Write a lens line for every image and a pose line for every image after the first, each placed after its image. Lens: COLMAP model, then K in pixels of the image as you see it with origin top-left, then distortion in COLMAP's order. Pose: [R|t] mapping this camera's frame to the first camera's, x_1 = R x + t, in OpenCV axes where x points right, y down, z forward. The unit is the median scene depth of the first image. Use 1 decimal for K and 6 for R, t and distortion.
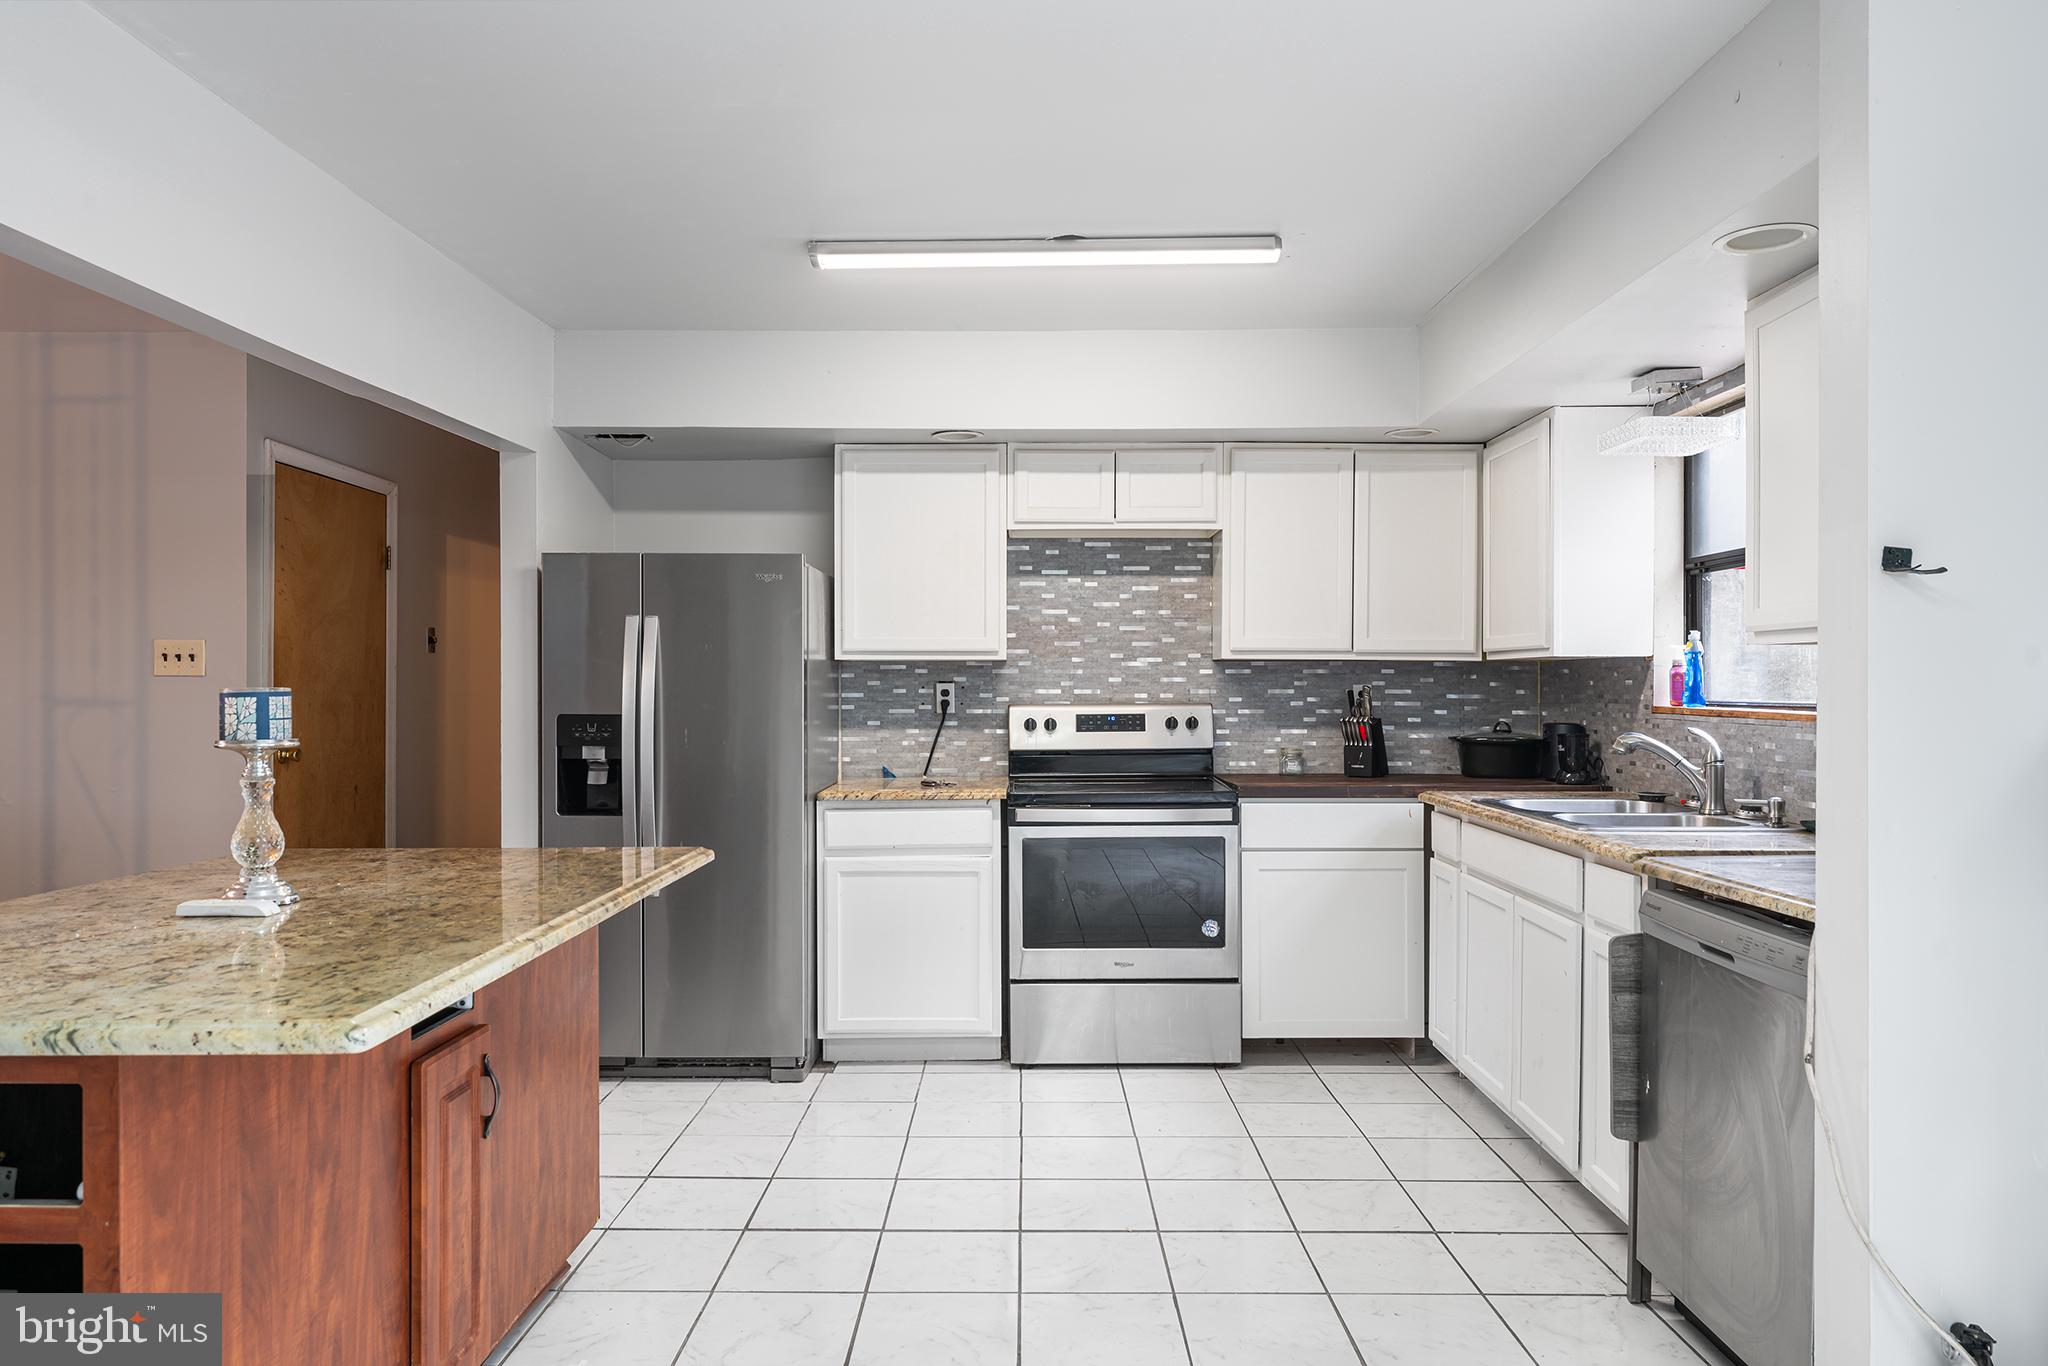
lens RADIAL K [[1344.7, 0, 1012.9], [0, 1344.7, 688.1], [0, 0, 1]] dist [-0.002434, 0.002883]
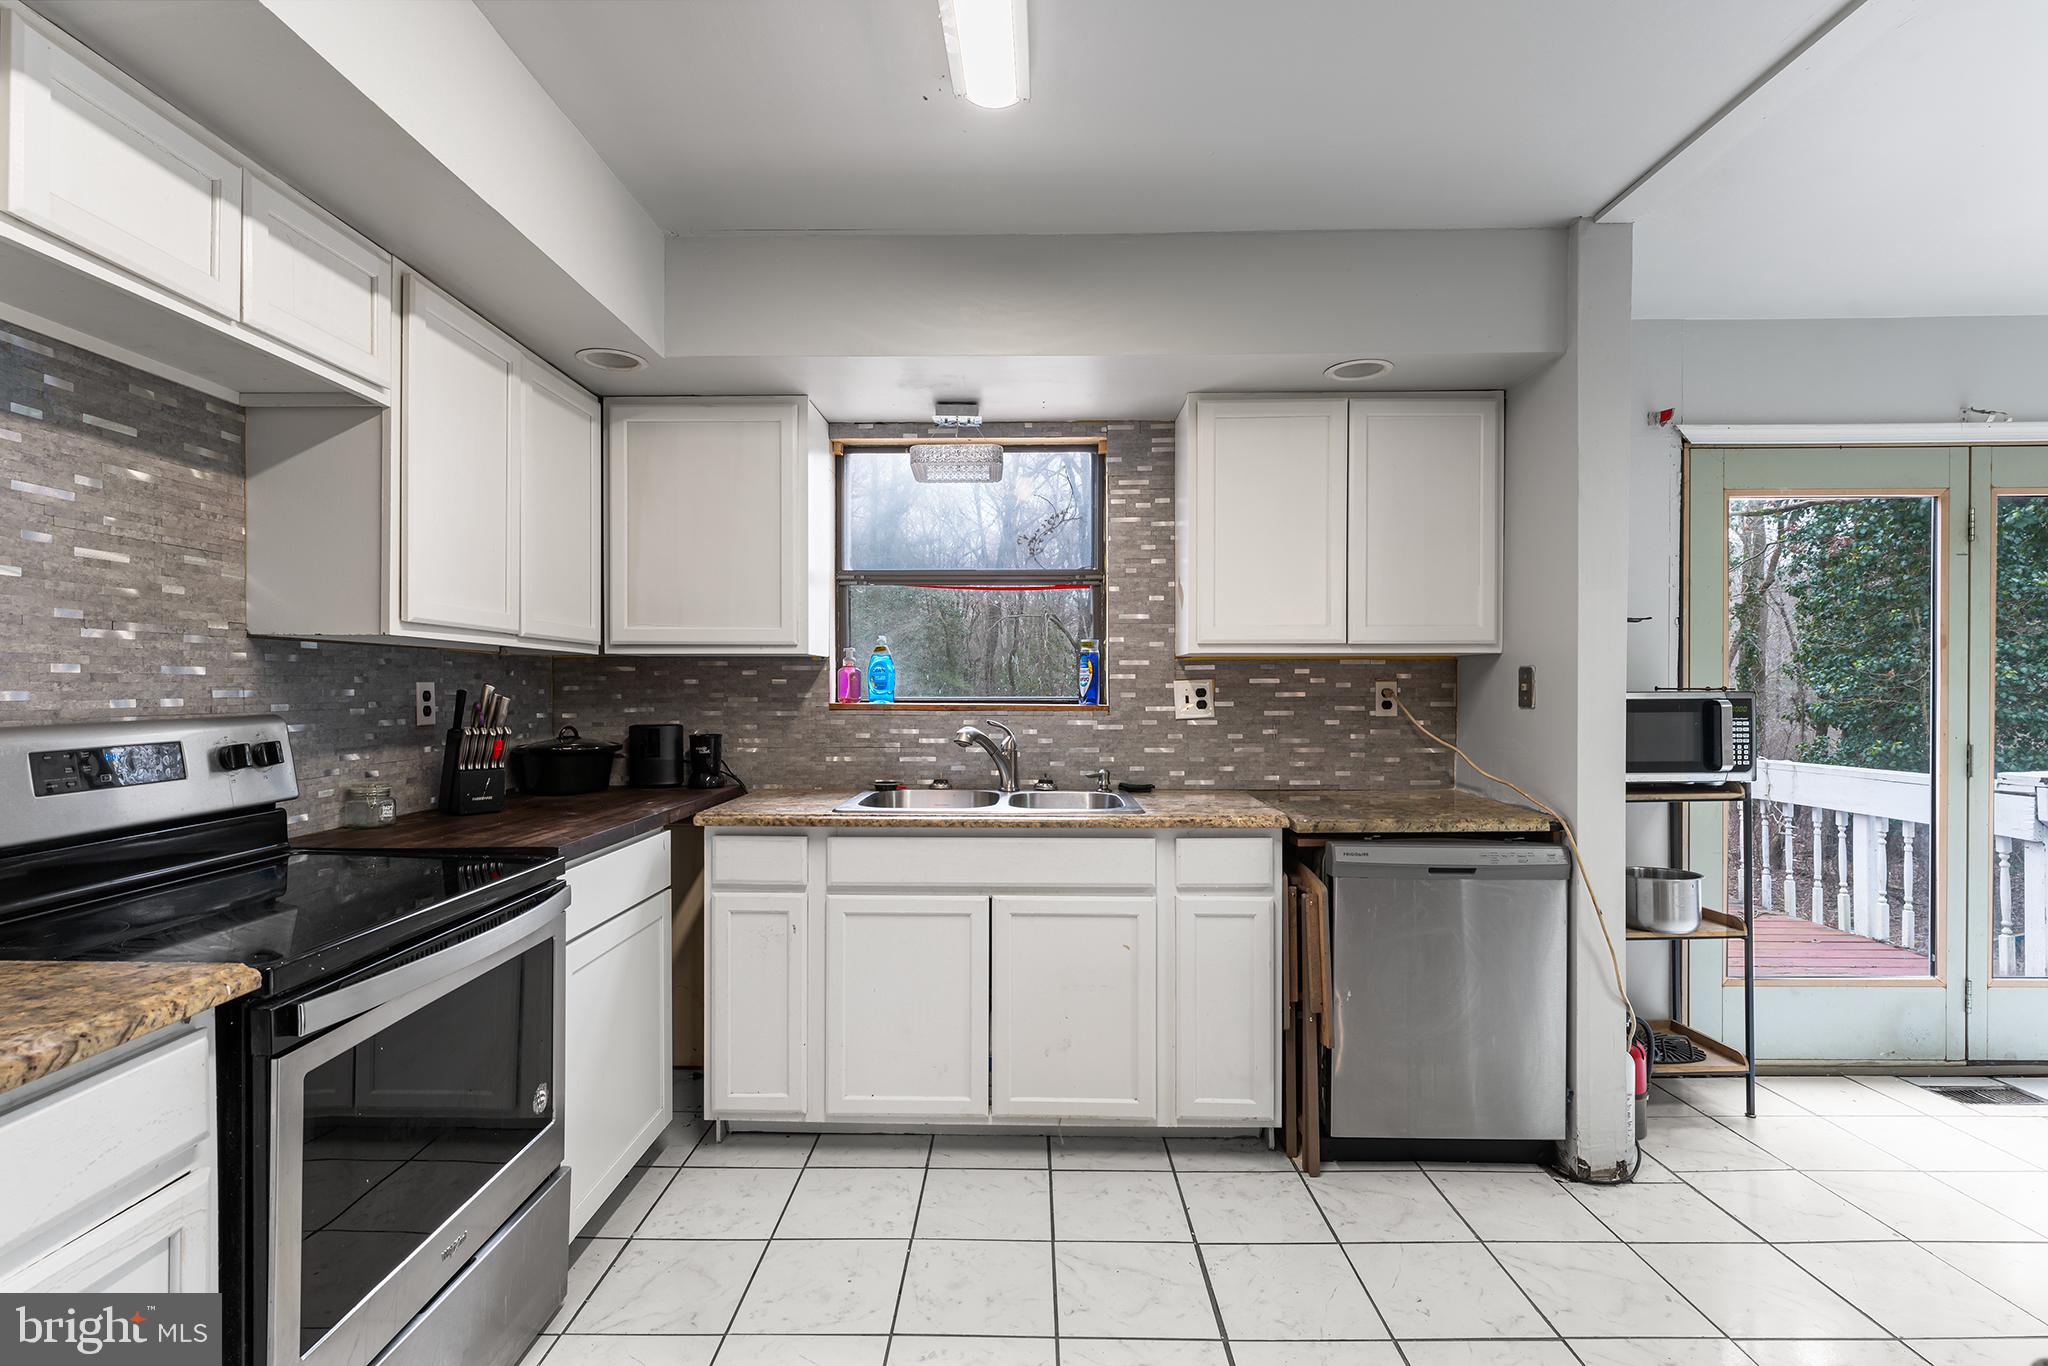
lens RADIAL K [[952.7, 0, 1013.9], [0, 952.7, 691.5], [0, 0, 1]] dist [-0.000381, -0.001635]
pose [[0.000898, -0.005180, 0.999986, -0.246525], [0.001465, 0.999986, 0.005178, 0.000153], [-0.999999, 0.001460, 0.000906, 0.737295]]
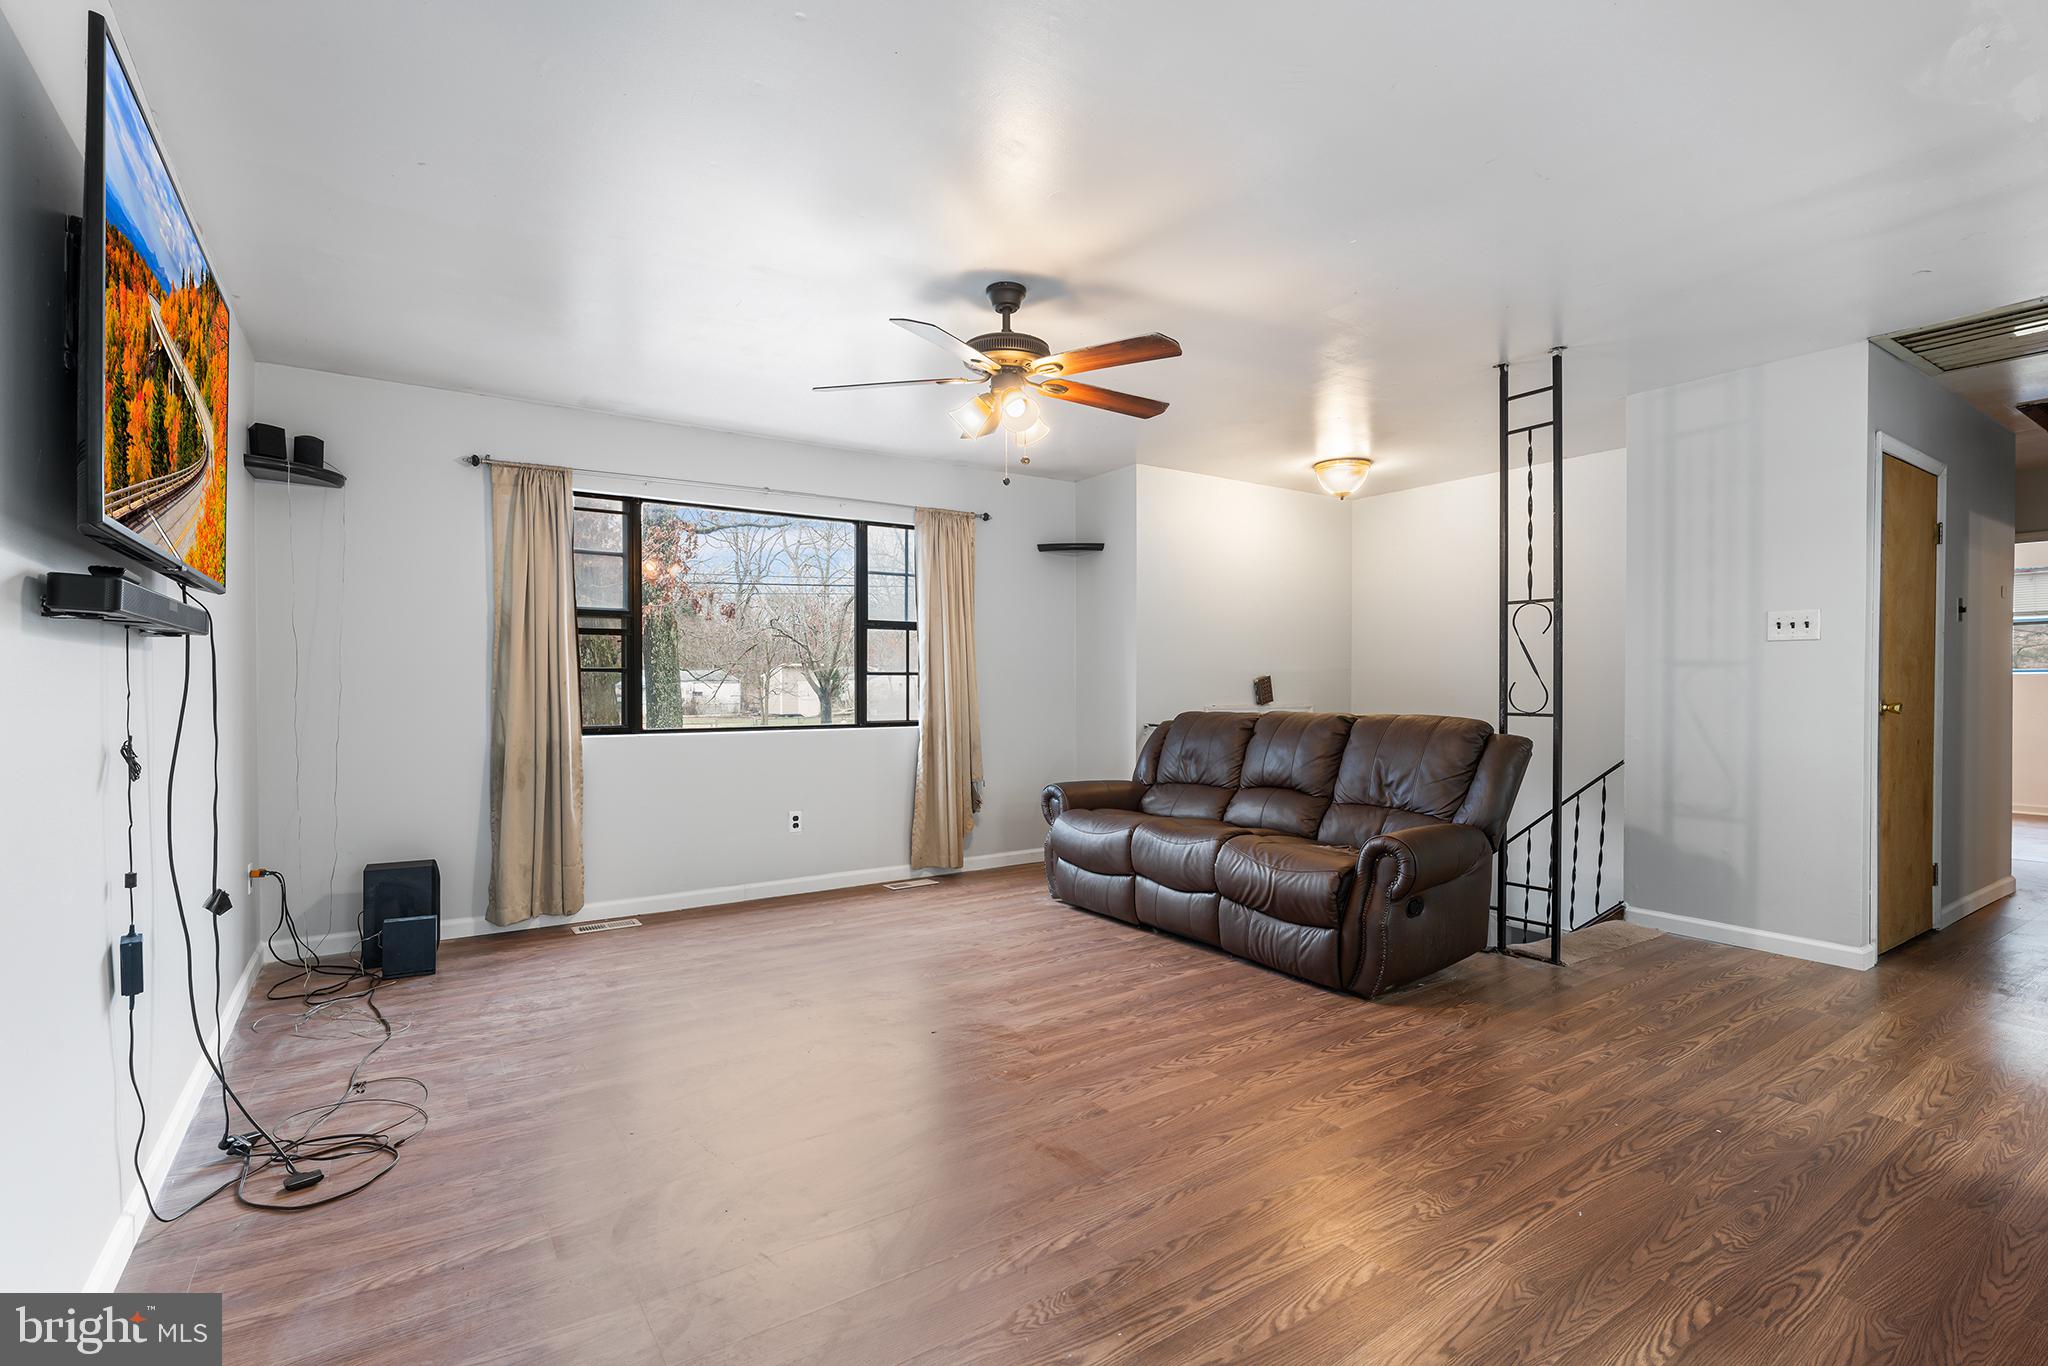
lens RADIAL K [[952.7, 0, 1032.3], [0, 952.7, 694.5], [0, 0, 1]] dist [-0.000381, -0.001635]
pose [[0.576239, 0.007510, -0.817246, -0.297652], [0.004329, 0.999916, 0.012241, 0.025332], [0.817269, -0.010592, 0.576158, -0.058650]]
